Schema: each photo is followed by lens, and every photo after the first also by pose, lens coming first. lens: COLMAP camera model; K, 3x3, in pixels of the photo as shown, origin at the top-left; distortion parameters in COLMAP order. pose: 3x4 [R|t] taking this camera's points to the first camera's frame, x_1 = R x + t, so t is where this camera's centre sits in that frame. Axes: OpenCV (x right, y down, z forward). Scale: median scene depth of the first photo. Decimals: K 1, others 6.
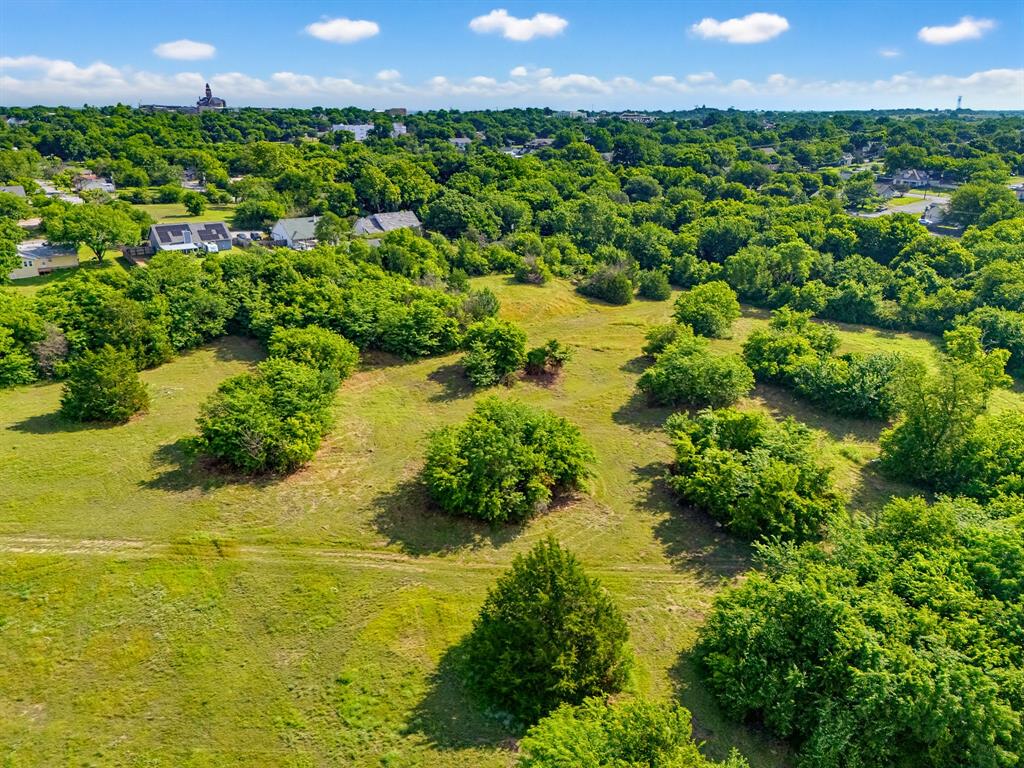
lens RADIAL K [[747.8, 0, 512.0], [0, 747.8, 384.0], [0, 0, 1]] dist [0.062067, -0.070109]
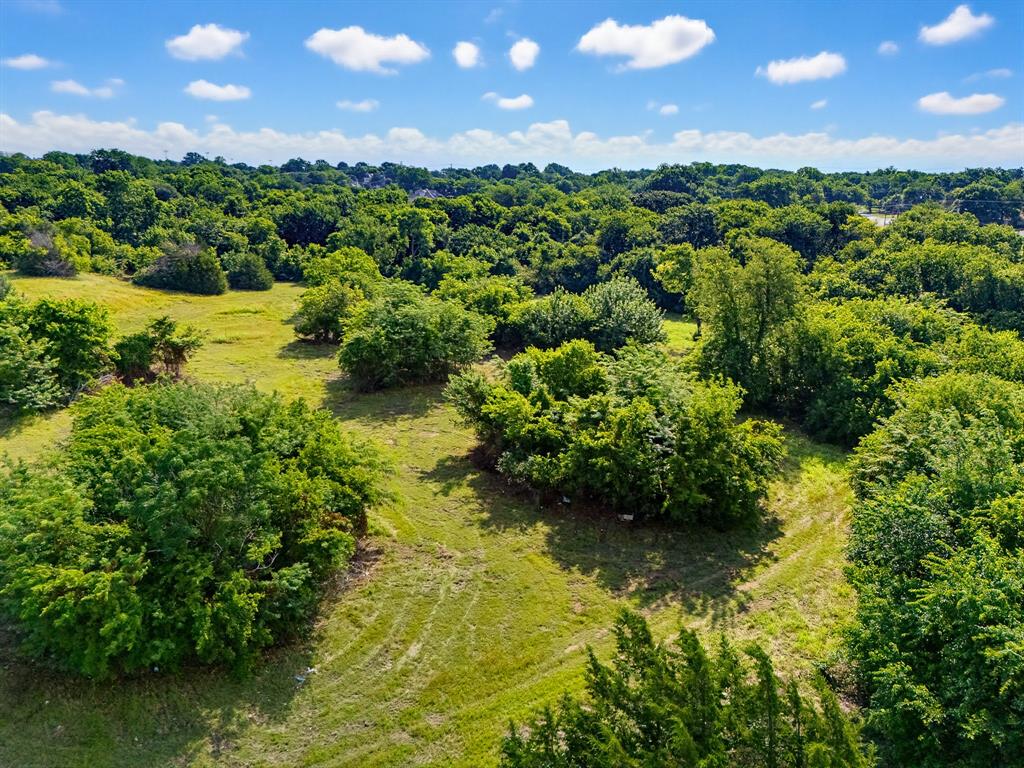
lens RADIAL K [[722.2, 0, 512.0], [0, 722.2, 384.0], [0, 0, 1]] dist [0.058300, -0.051416]
pose [[0.780259, -0.147986, 0.607698, -0.082881], [0.196738, 0.980358, -0.013867, 0.052418], [-0.593709, 0.130377, 0.794047, 0.400277]]
